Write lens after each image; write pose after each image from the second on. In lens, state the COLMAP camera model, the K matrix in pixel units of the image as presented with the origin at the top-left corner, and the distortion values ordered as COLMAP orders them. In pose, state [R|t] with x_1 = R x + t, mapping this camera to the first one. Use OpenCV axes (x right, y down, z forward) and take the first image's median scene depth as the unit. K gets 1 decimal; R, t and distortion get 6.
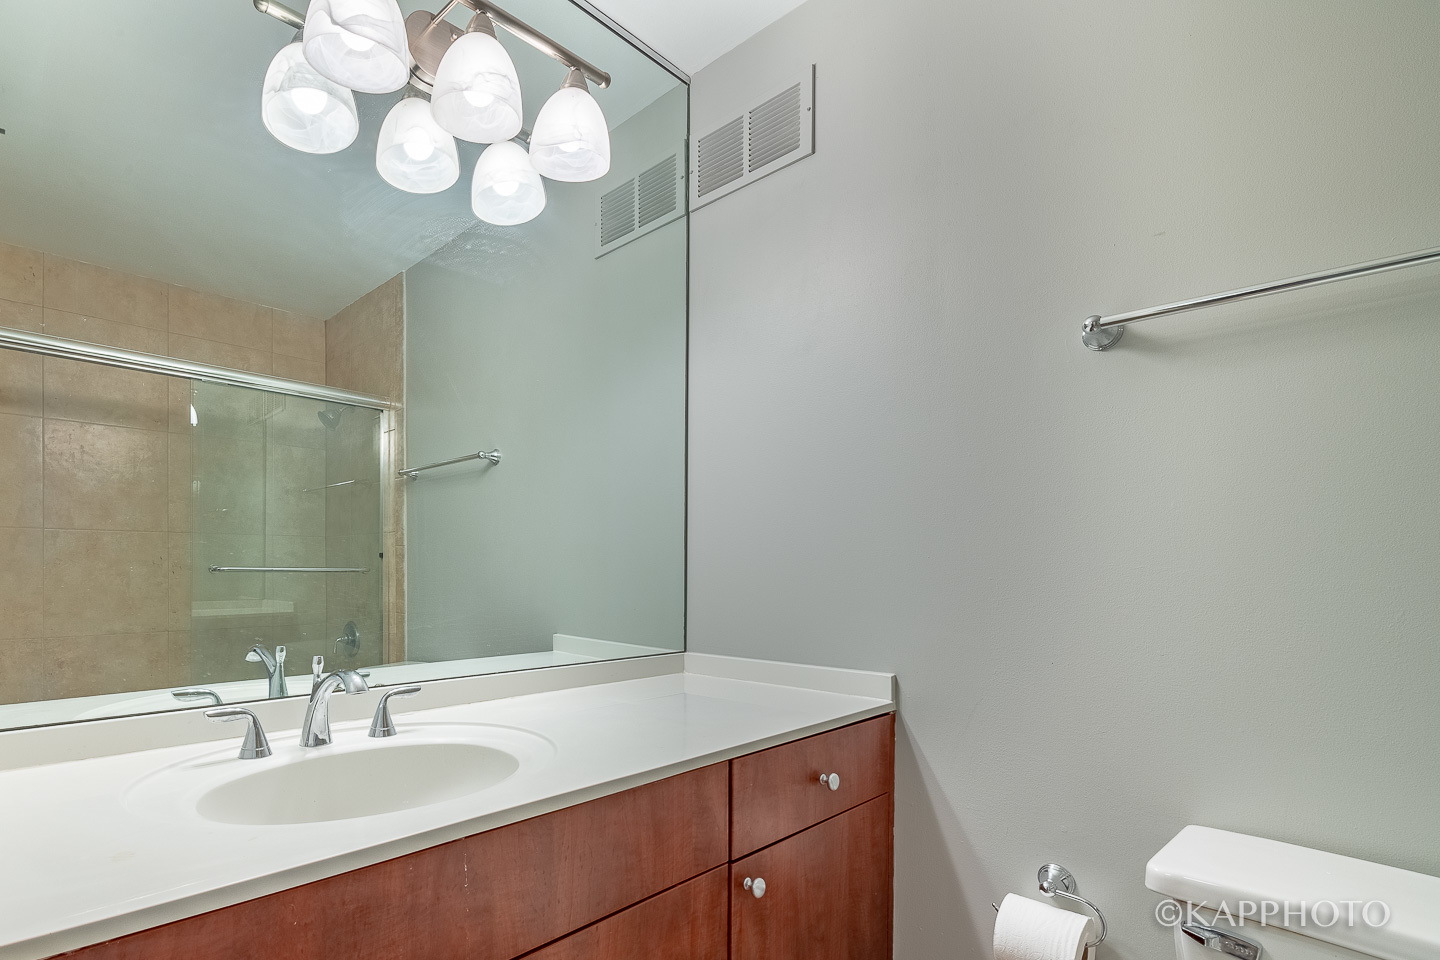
lens RADIAL K [[607.2, 0, 720.4], [0, 607.2, 579.7], [0, 0, 1]] dist [0.001227, -0.000117]
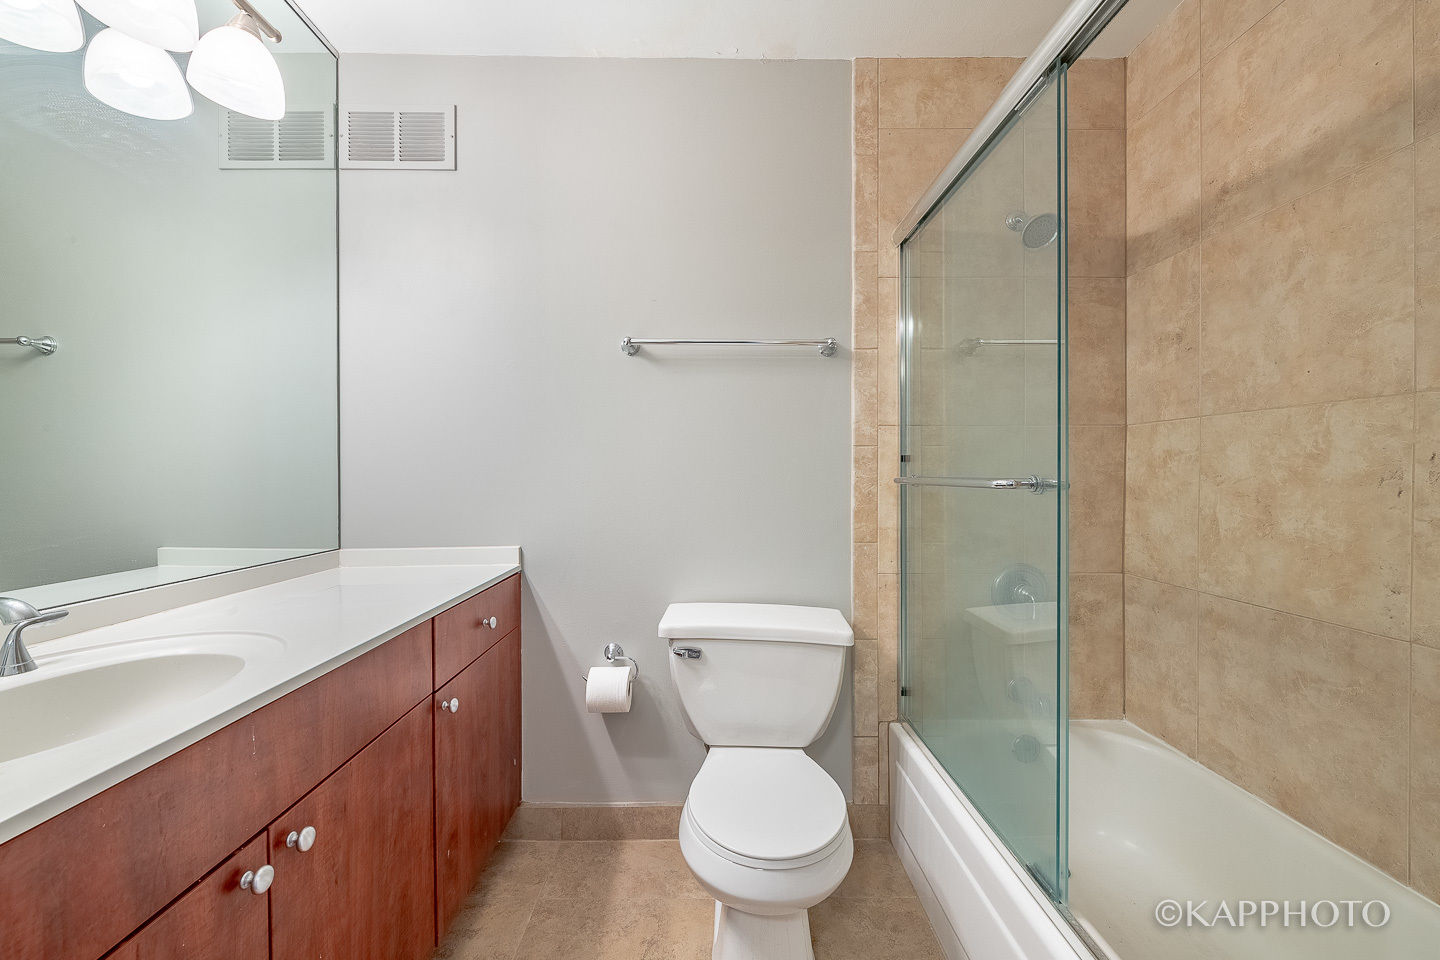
lens RADIAL K [[582.4, 0, 730.4], [0, 582.4, 469.8], [0, 0, 1]] dist [-0.002634, -0.000683]
pose [[0.621714, -0.003101, 0.783238, -0.550316], [0.014767, 0.999861, -0.007763, -0.013719], [-0.783105, 0.016393, 0.621673, -0.317190]]
